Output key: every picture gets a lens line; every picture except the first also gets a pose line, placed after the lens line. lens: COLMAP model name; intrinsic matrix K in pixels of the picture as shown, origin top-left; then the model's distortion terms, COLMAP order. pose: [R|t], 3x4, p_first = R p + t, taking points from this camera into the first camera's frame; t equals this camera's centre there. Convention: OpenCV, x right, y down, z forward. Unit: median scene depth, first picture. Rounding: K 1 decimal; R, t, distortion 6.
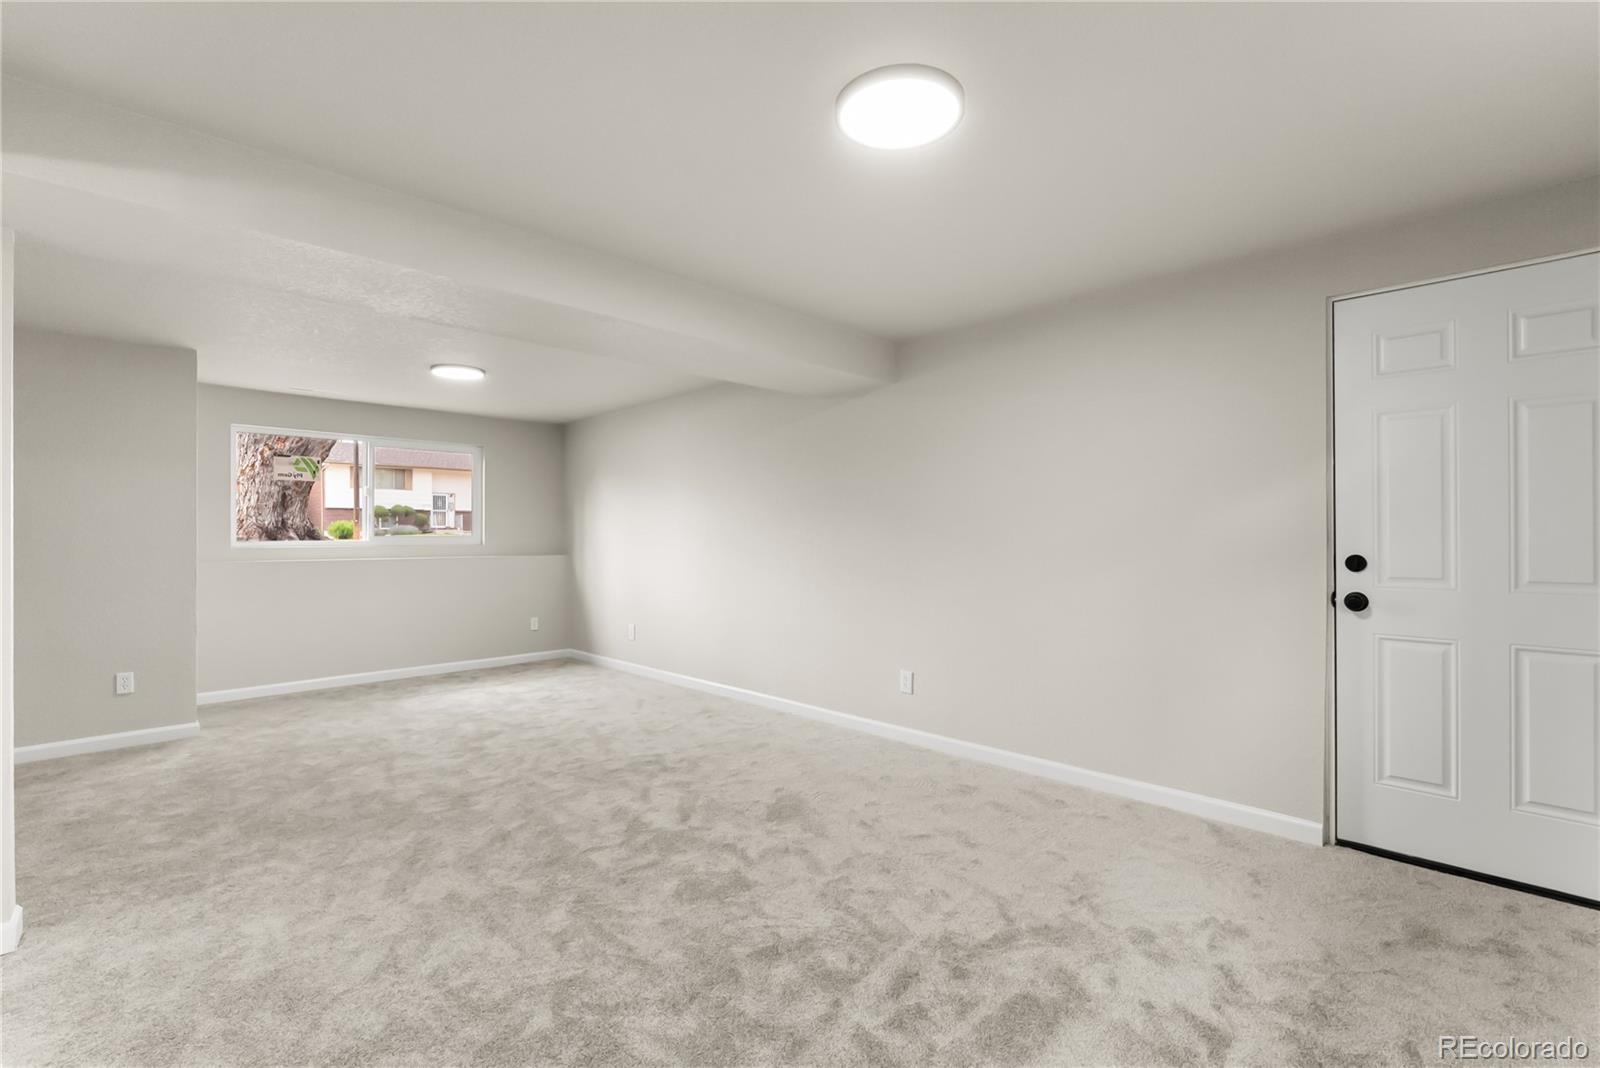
lens RADIAL K [[707.5, 0, 787.7], [0, 707.5, 531.1], [0, 0, 1]] dist [-0.005832, 0.001029]
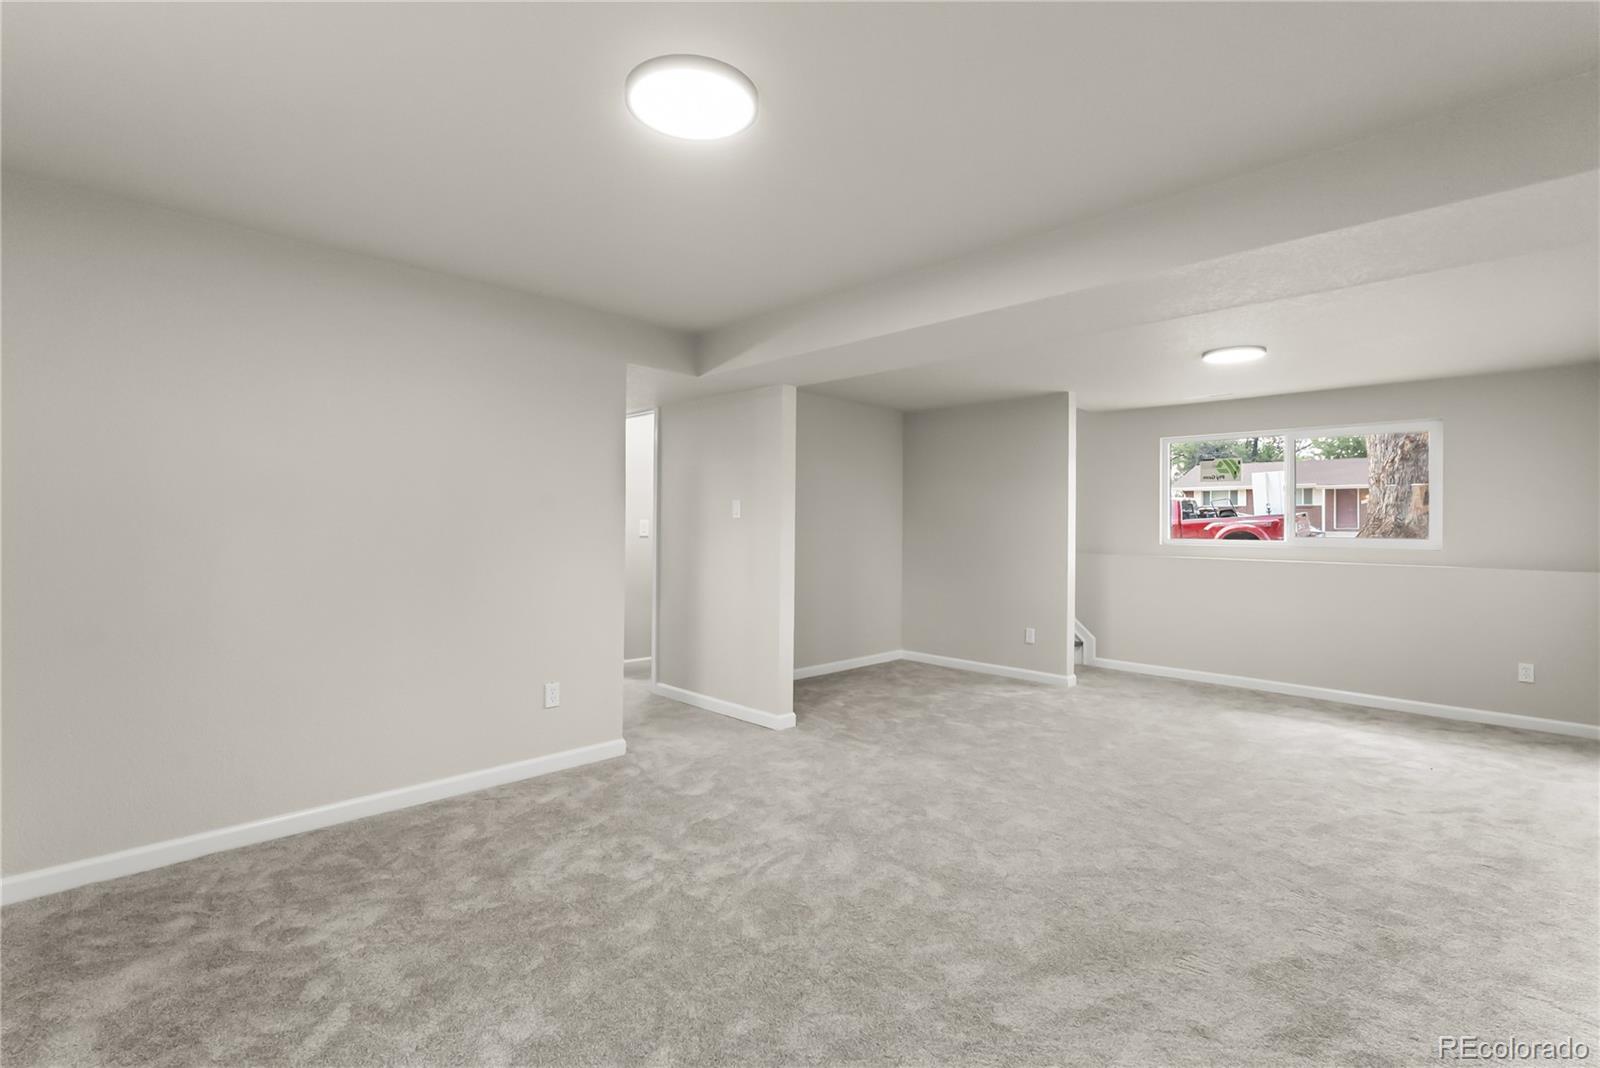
lens RADIAL K [[707.5, 0, 787.6], [0, 707.5, 531.6], [0, 0, 1]] dist [-0.005832, 0.001029]
pose [[0.002494, 0.005511, -0.999982, 0.348233], [-0.003940, 0.999977, 0.005501, -0.001653], [0.999989, 0.003926, 0.002516, 0.355366]]
